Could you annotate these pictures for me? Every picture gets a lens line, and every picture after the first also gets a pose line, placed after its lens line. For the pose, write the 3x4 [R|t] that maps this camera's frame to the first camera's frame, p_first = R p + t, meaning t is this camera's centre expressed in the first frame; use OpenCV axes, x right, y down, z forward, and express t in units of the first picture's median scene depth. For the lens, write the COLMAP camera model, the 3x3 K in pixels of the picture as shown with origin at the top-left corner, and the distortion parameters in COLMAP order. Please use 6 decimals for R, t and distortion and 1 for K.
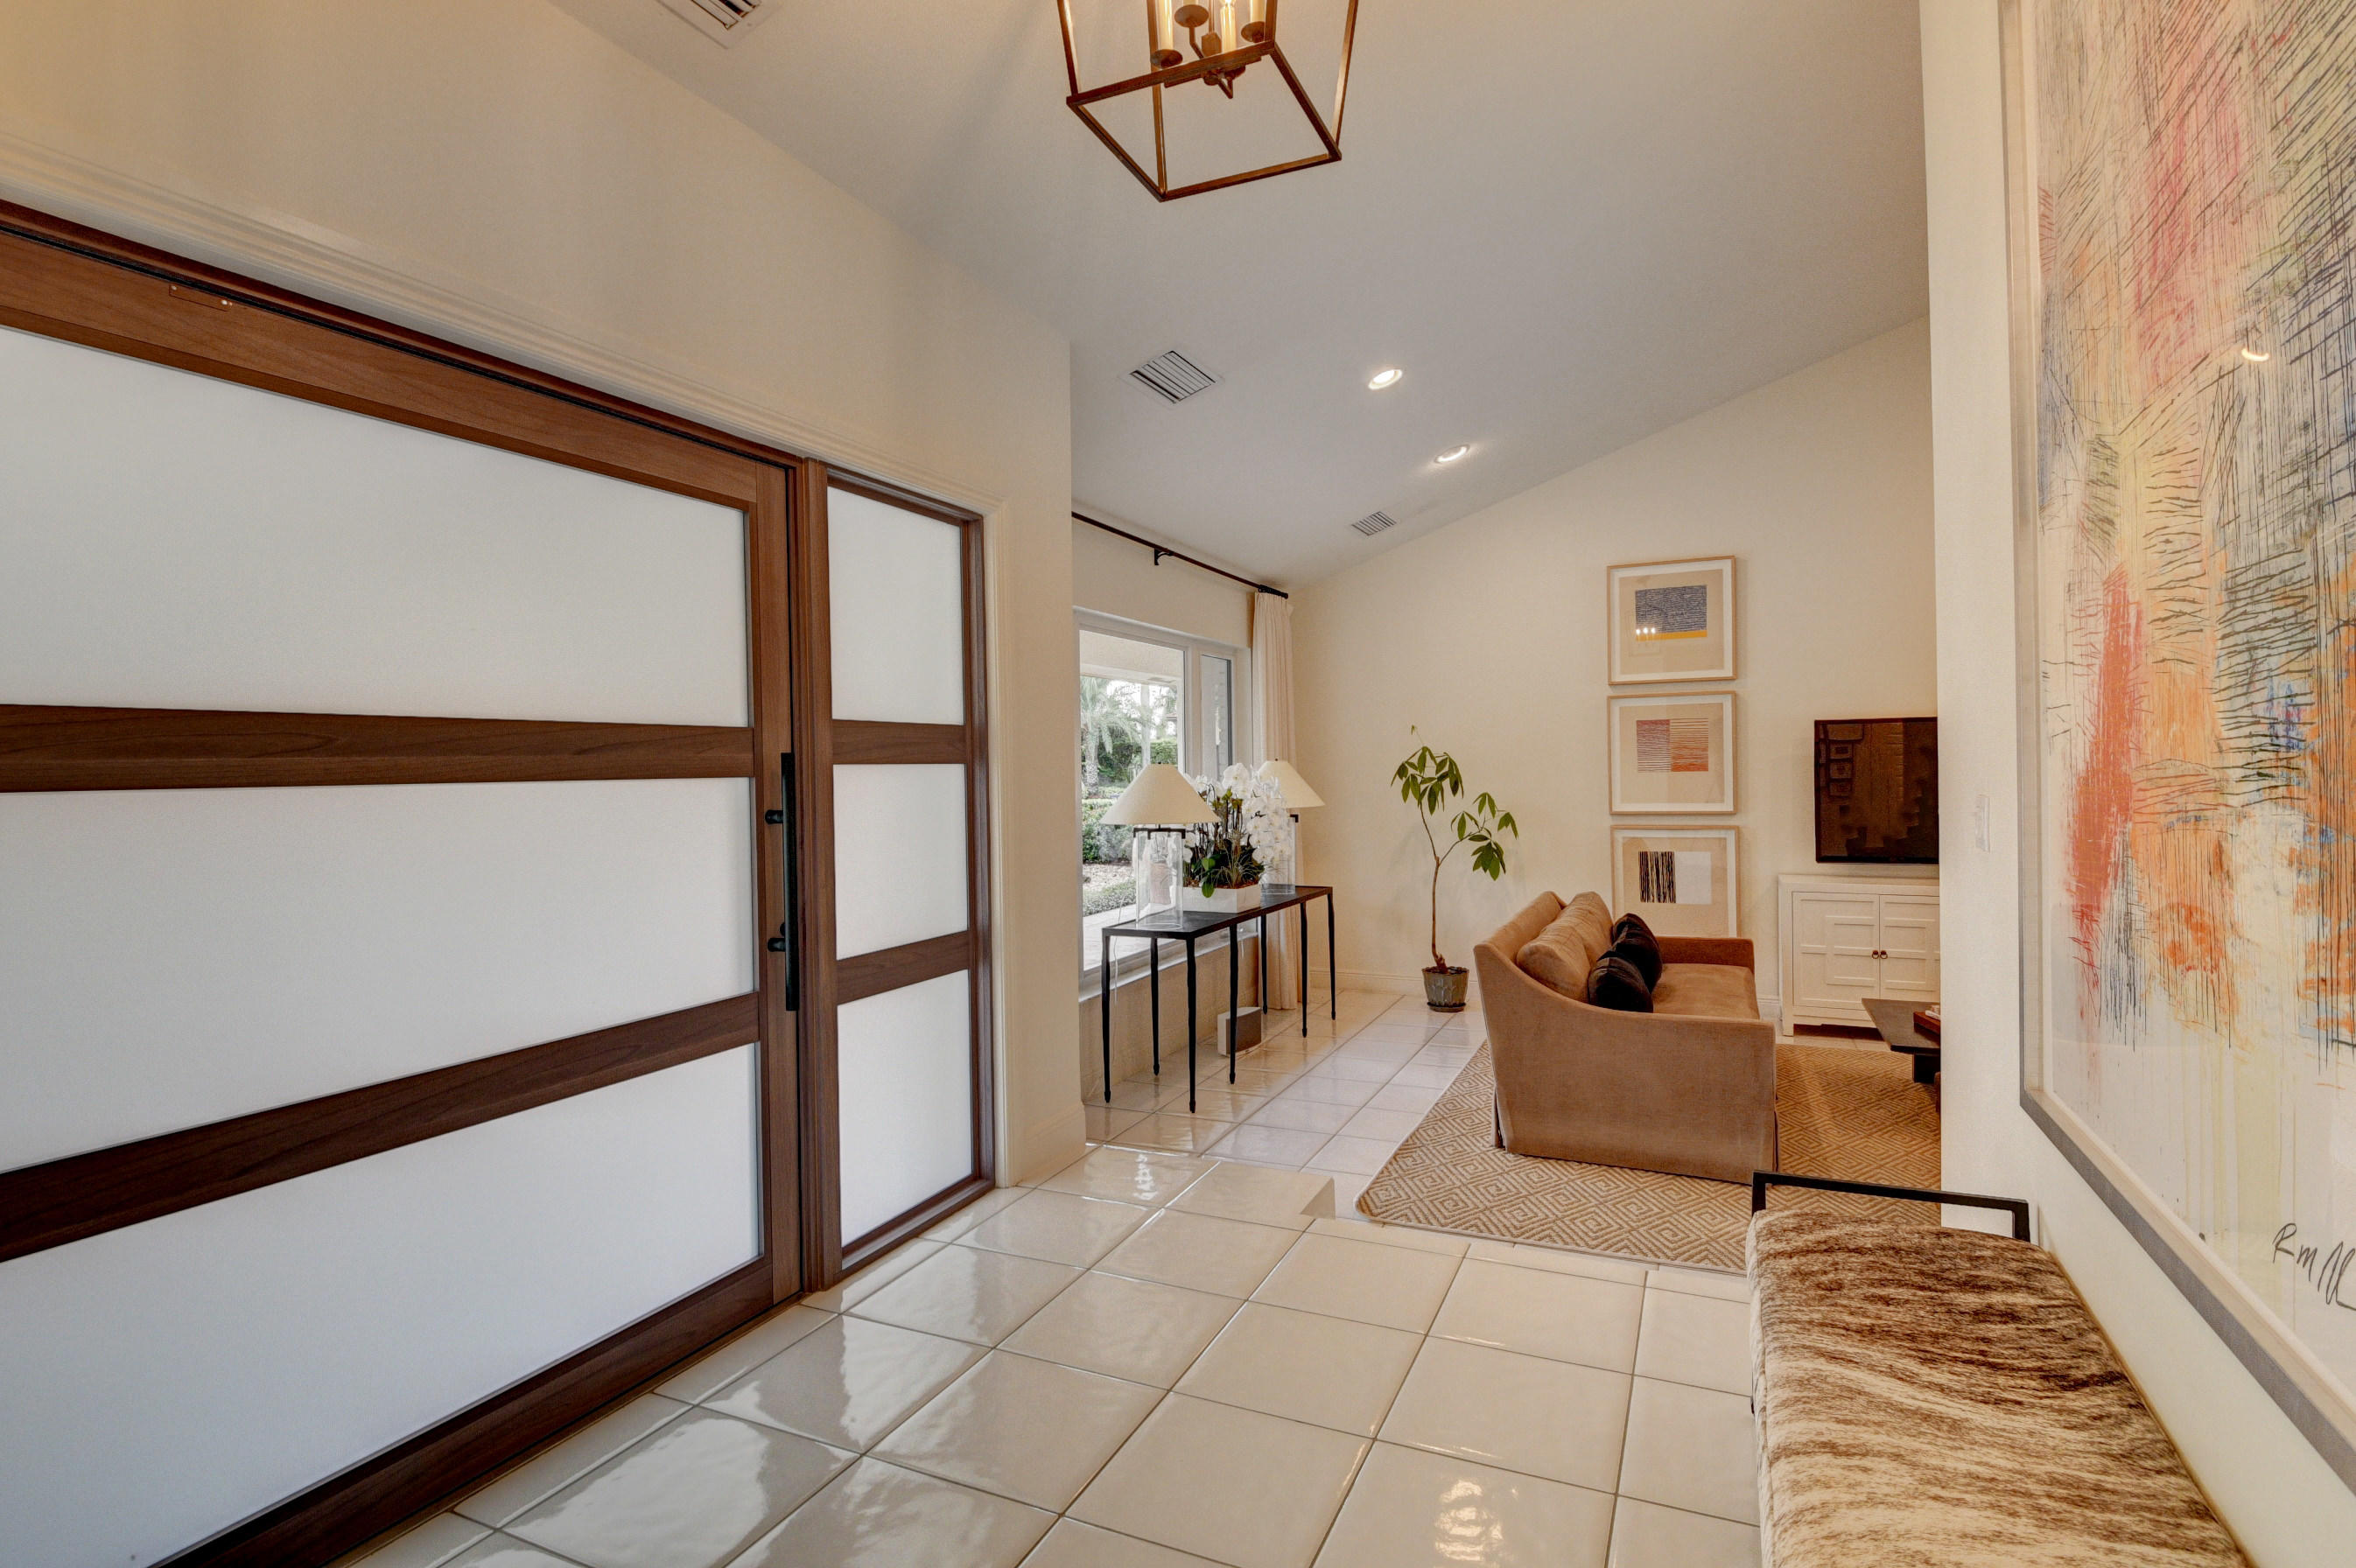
lens RADIAL K [[1145.8, 0, 1181.2], [0, 1145.8, 774.7], [0, 0, 1]] dist [0.000156, -0.000452]
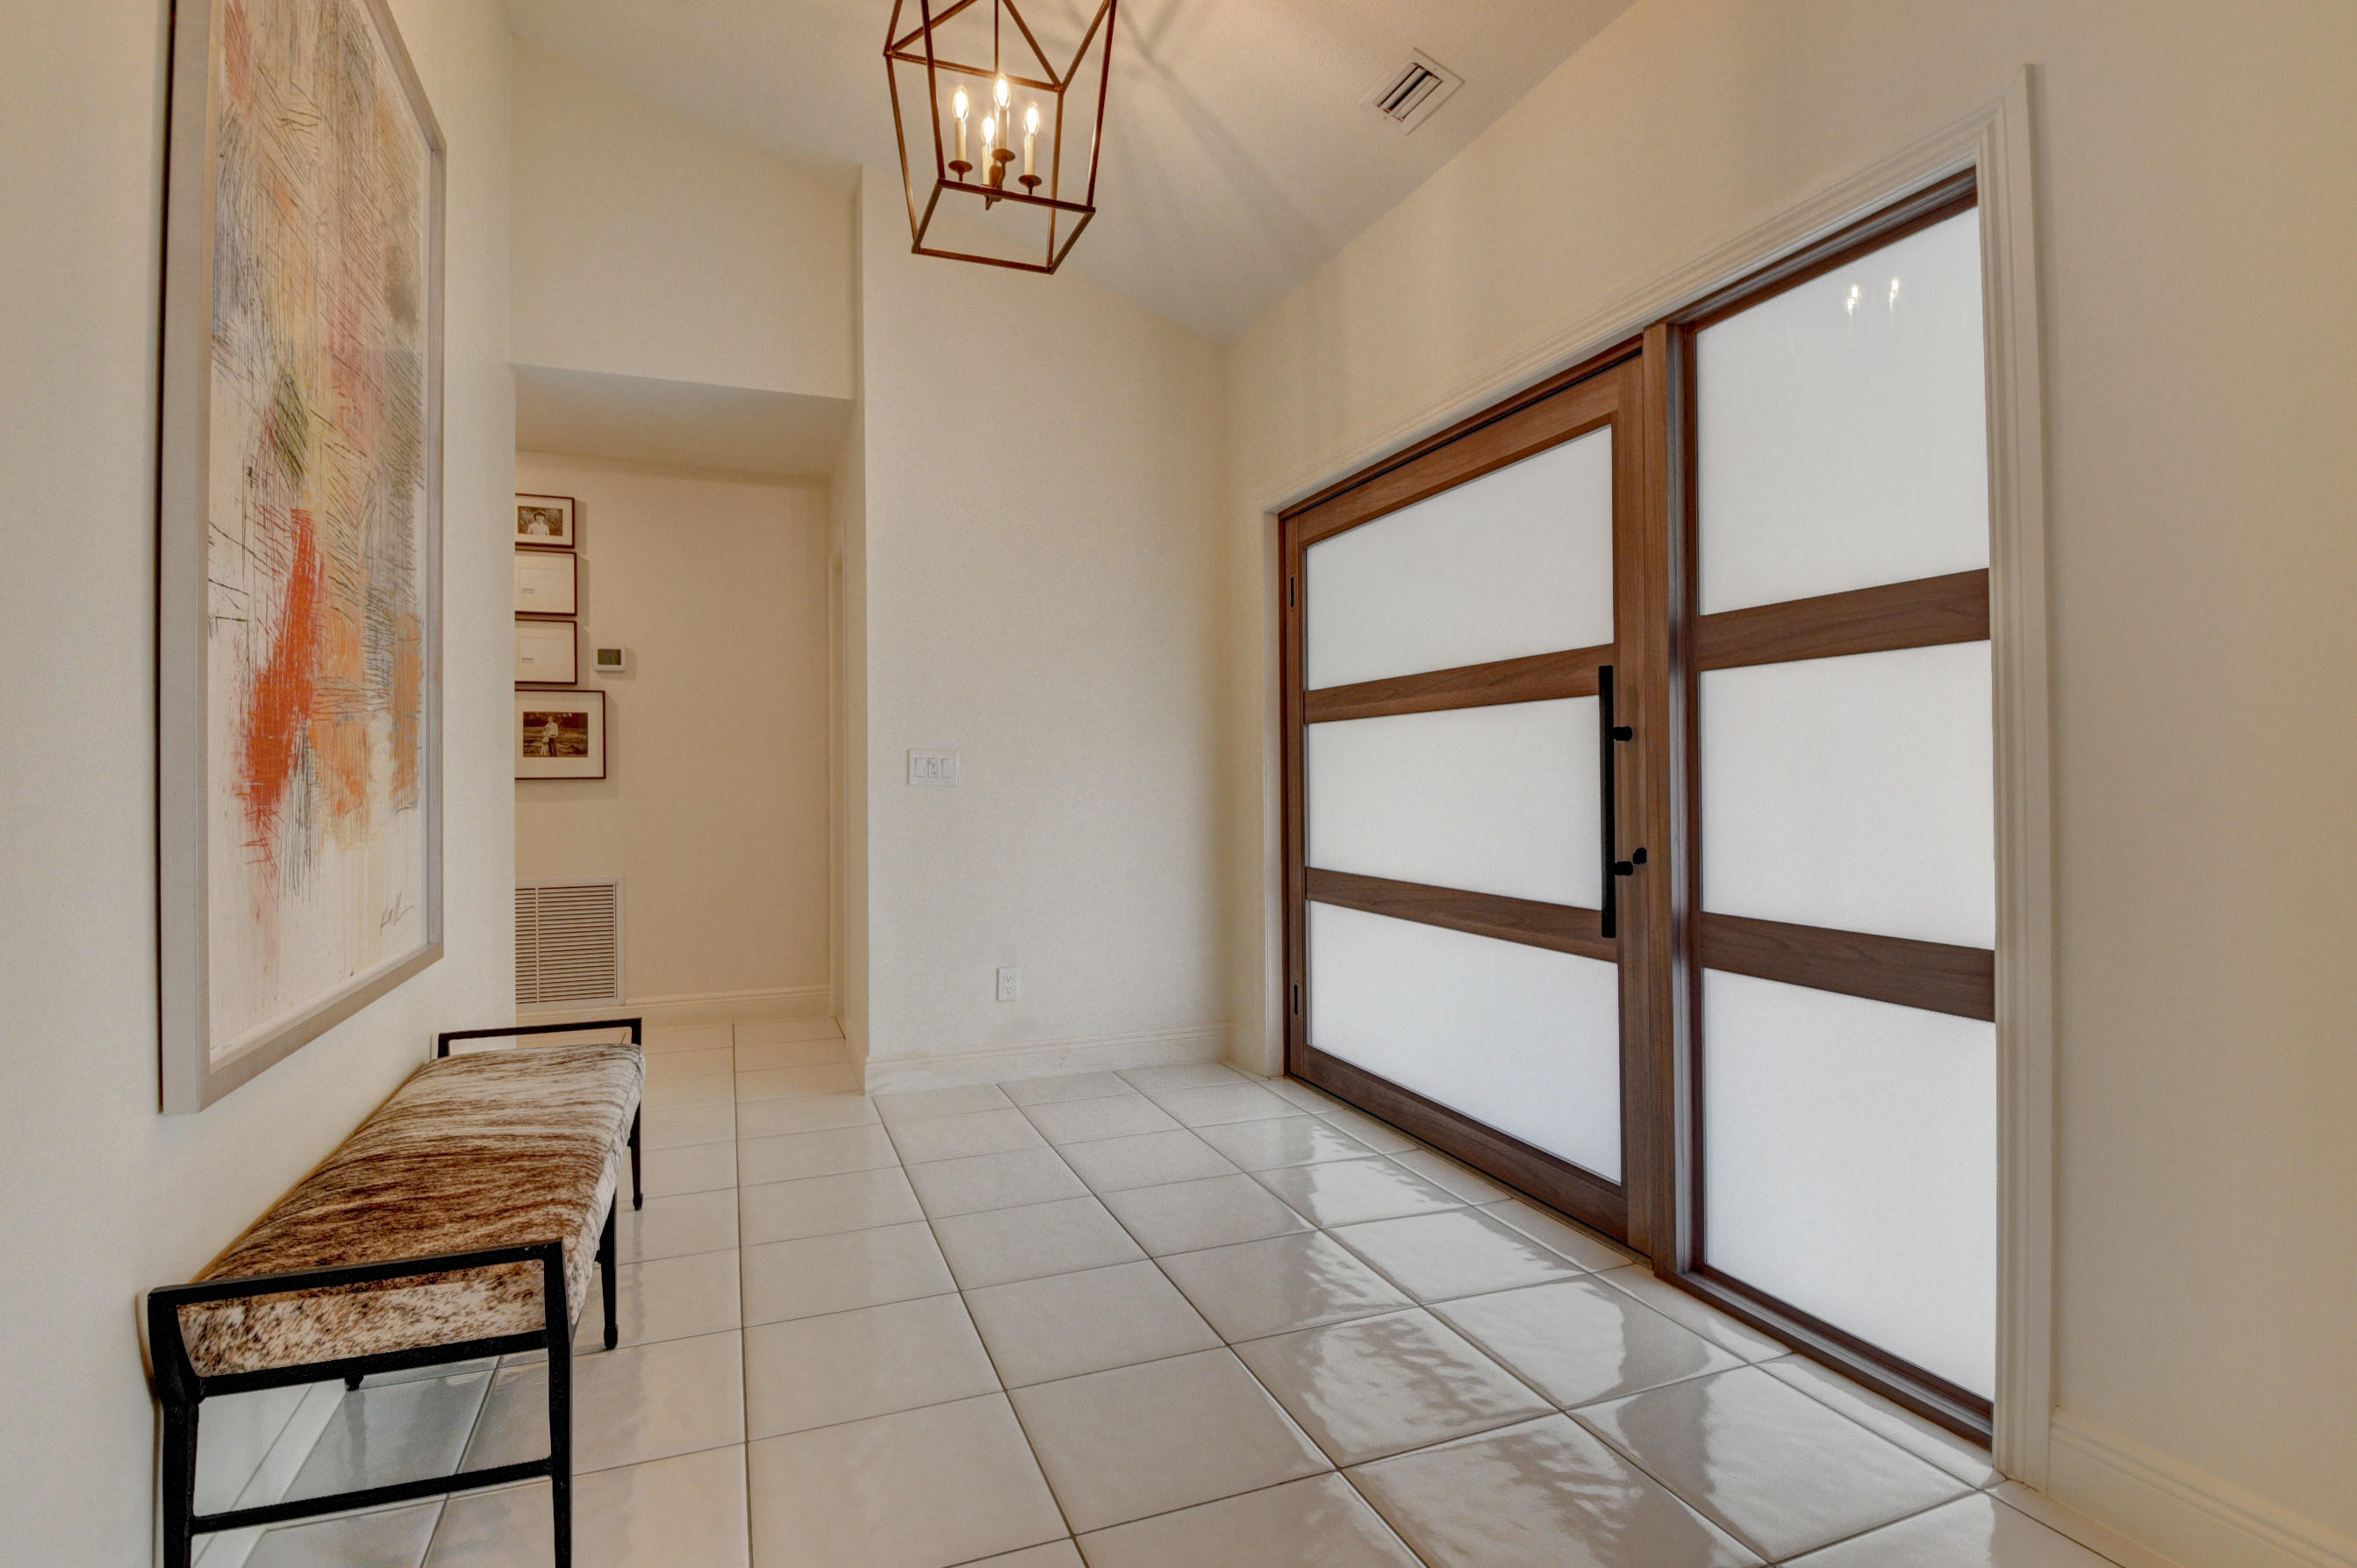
lens RADIAL K [[1146.4, 0, 1177.7], [0, 1146.4, 778.9], [0, 0, 1]] dist [0.000156, -0.000452]
pose [[-0.685431, 0.021690, -0.727814, 0.841657], [0.012987, 0.999761, 0.017563, 0.074785], [0.728022, 0.002586, -0.685549, 1.973500]]
